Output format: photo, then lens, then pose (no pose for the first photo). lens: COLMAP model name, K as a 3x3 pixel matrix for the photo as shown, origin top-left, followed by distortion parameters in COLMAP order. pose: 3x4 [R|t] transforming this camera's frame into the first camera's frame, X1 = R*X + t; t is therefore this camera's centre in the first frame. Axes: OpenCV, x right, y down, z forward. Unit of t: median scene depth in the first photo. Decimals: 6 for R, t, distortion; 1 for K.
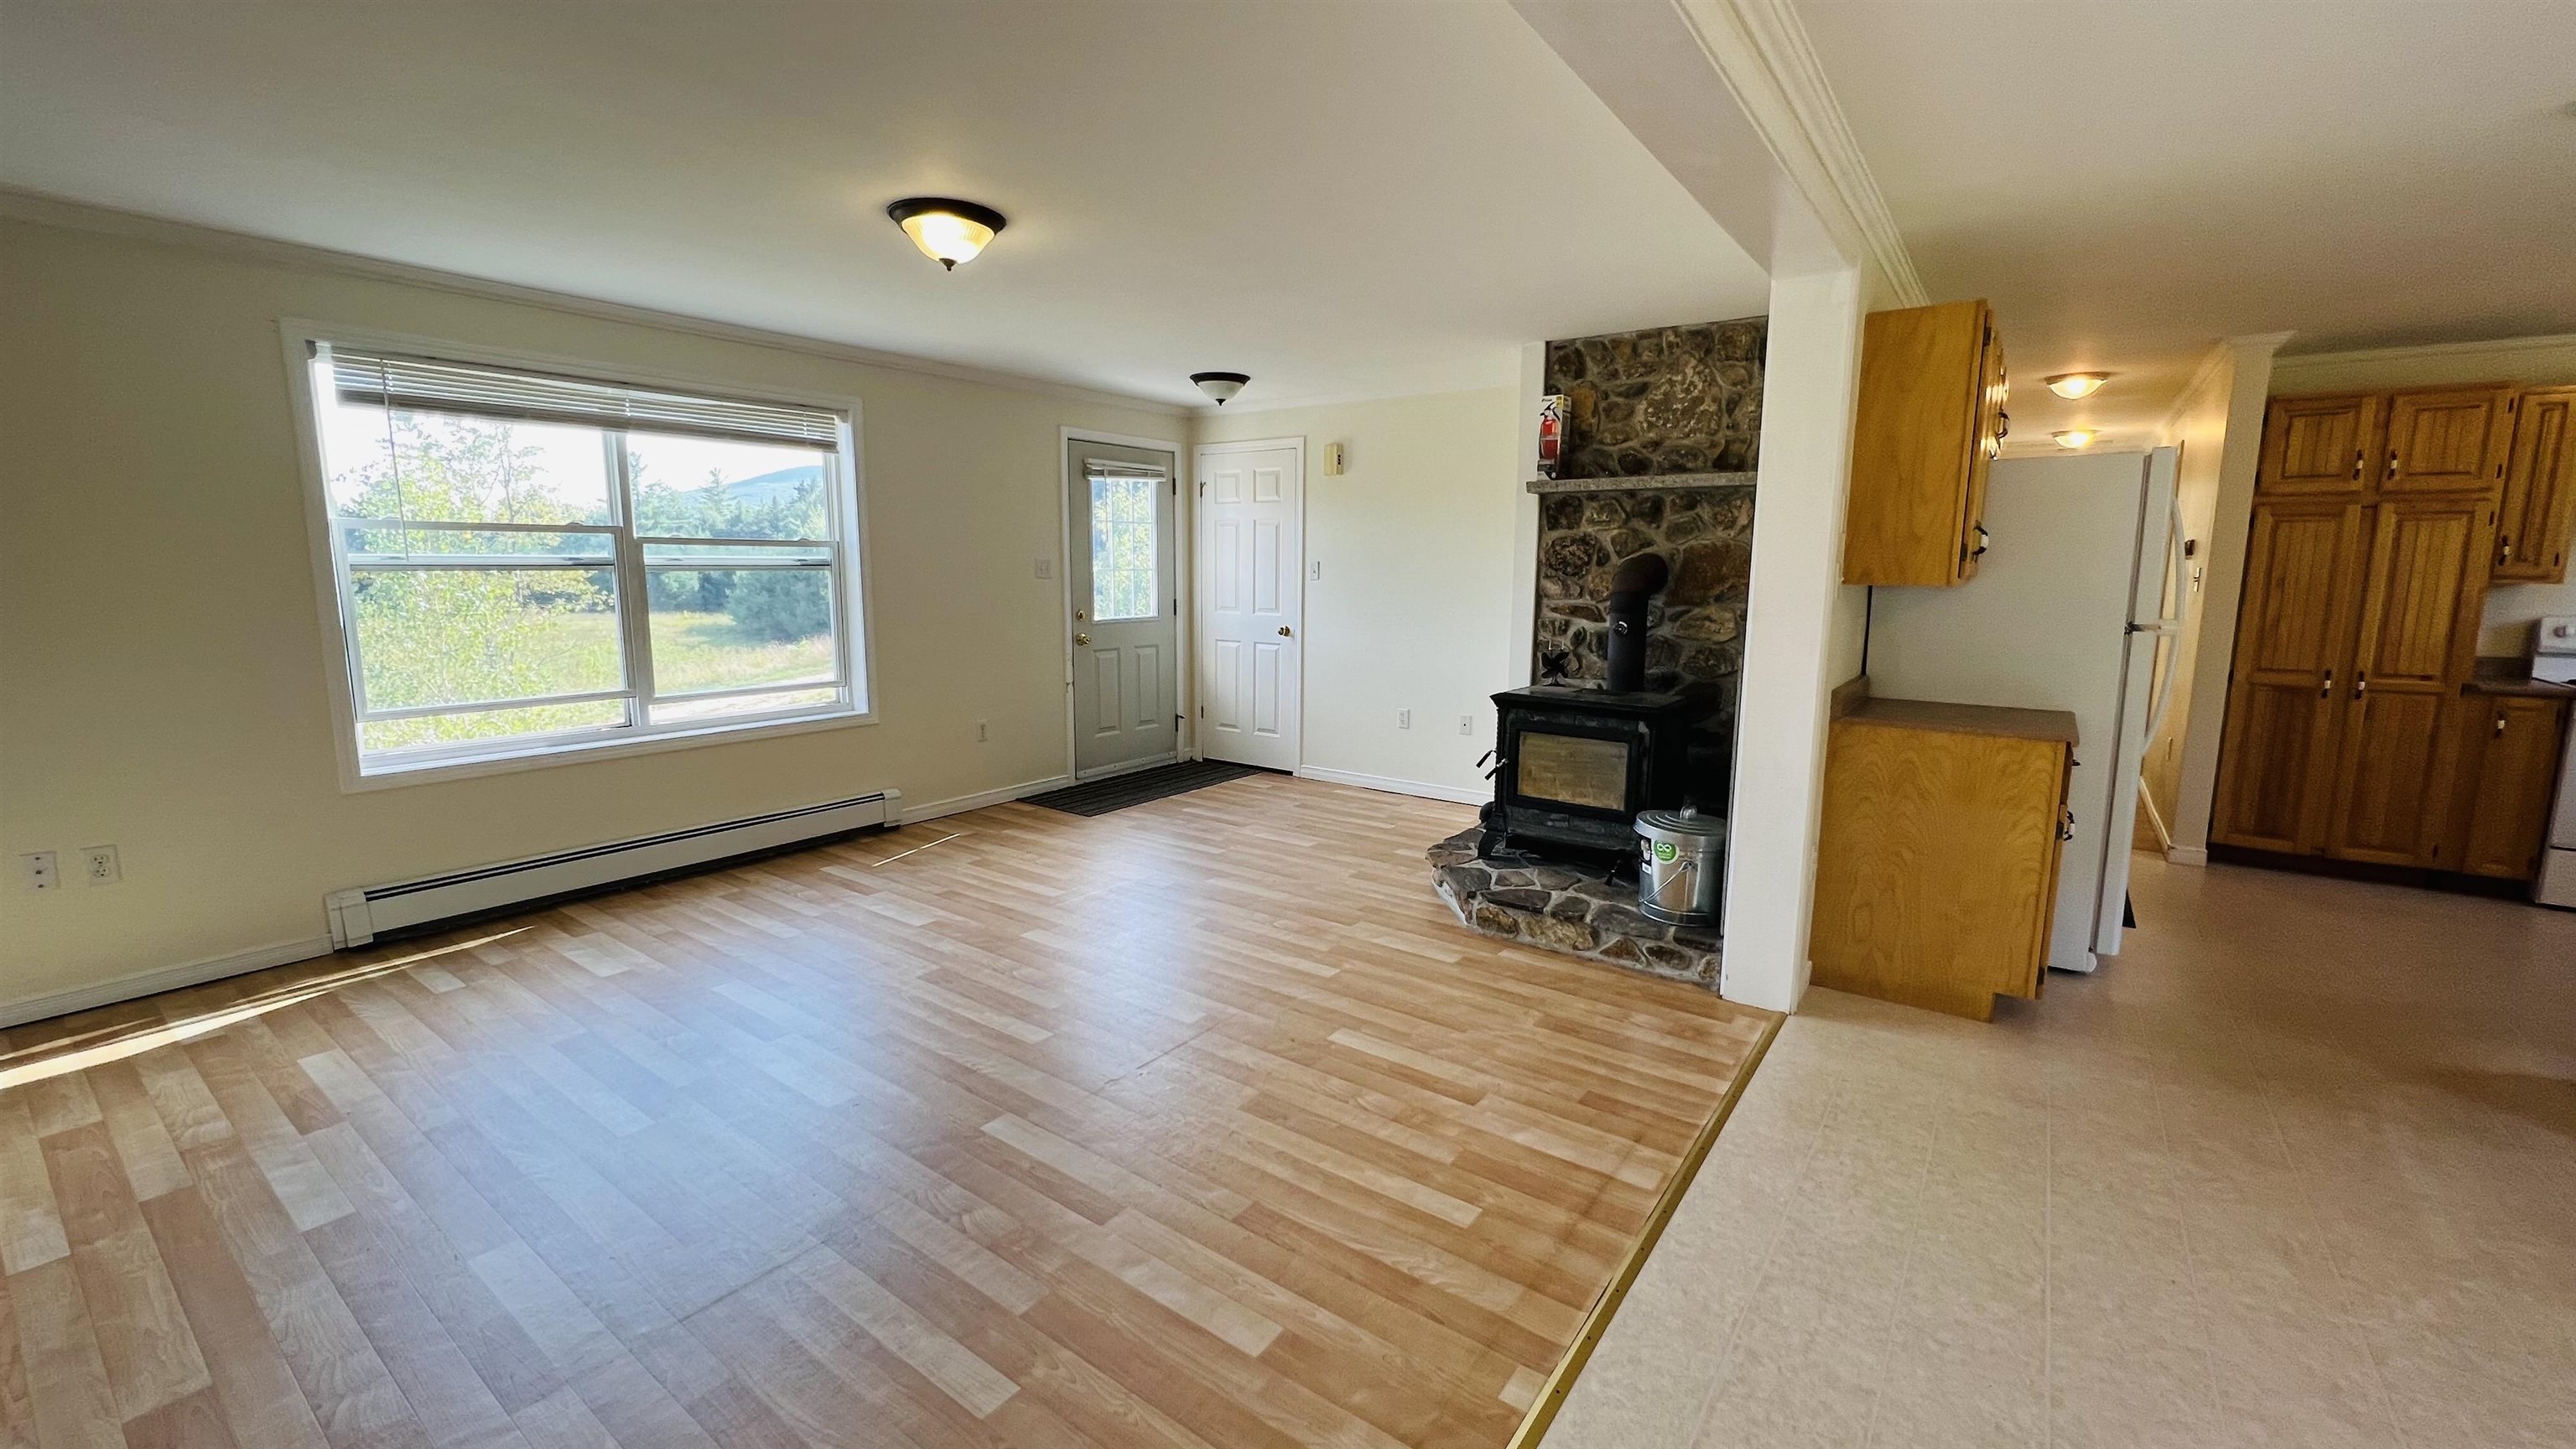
lens RADIAL K [[1023.2, 0, 1287.9], [0, 1023.2, 726.8], [0, 0, 1]] dist [0.003812, -0.000069]
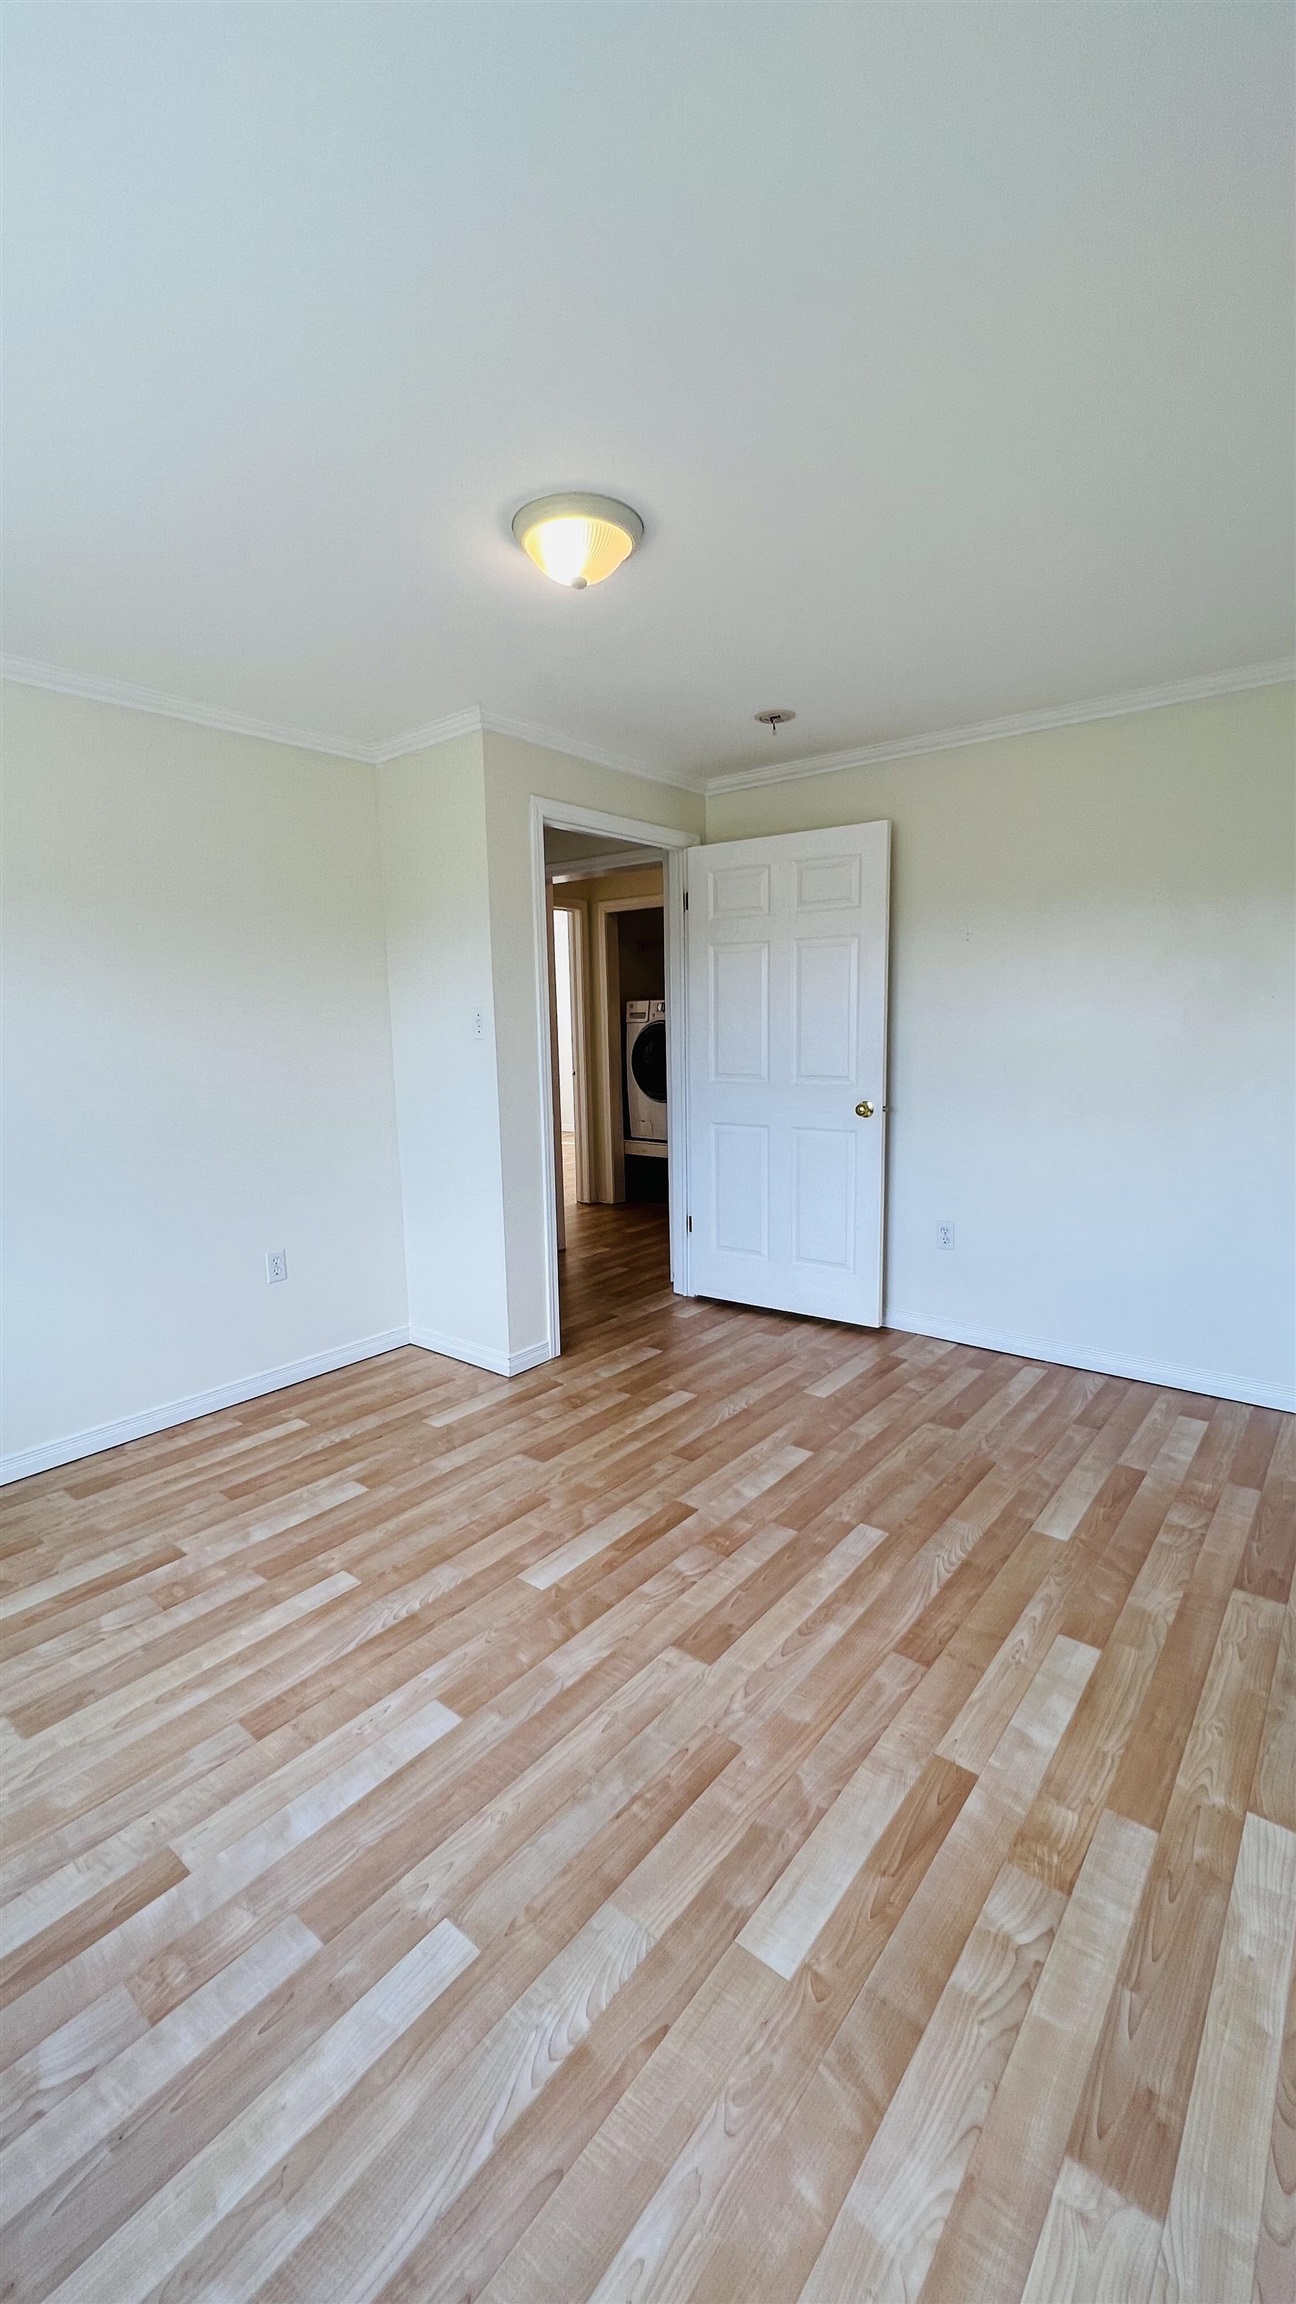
lens RADIAL K [[915.2, 0, 646.2], [0, 915.2, 1152.8], [0, 0, 1]] dist [0.003812, -0.000069]
pose [[0.054743, -0.152959, 0.986715, -0.848609], [0.175434, 0.974298, 0.141301, -0.165232], [-0.982968, 0.165368, 0.080170, 1.101225]]
